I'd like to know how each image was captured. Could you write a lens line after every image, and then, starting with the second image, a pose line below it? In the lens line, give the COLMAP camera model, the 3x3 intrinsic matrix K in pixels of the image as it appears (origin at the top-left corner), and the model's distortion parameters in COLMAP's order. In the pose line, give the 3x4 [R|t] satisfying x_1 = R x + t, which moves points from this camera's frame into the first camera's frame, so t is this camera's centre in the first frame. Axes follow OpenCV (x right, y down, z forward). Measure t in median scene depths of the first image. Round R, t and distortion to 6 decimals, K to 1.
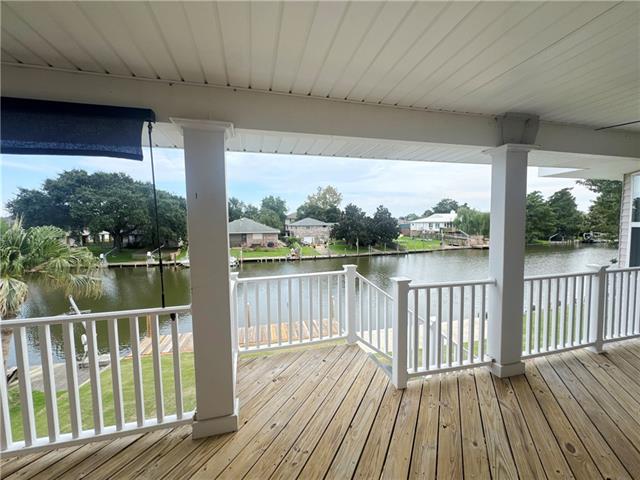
lens RADIAL K [[262.3, 0, 317.0], [0, 262.3, 240.9], [0, 0, 1]] dist [0.002511, -0.000379]
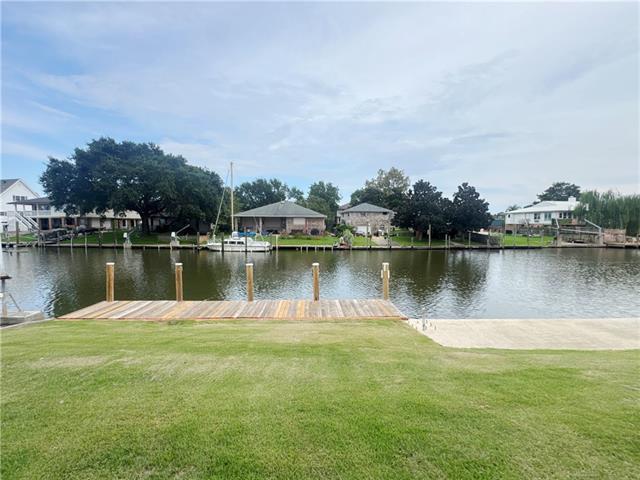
lens RADIAL K [[303.3, 0, 318.2], [0, 303.3, 243.6], [0, 0, 1]] dist [0.001414, 0.000508]
pose [[0.980746, 0.031897, -0.192665, 0.012258], [-0.034519, 0.999351, -0.010264, 0.058535], [0.192213, 0.016717, 0.981211, 0.096641]]
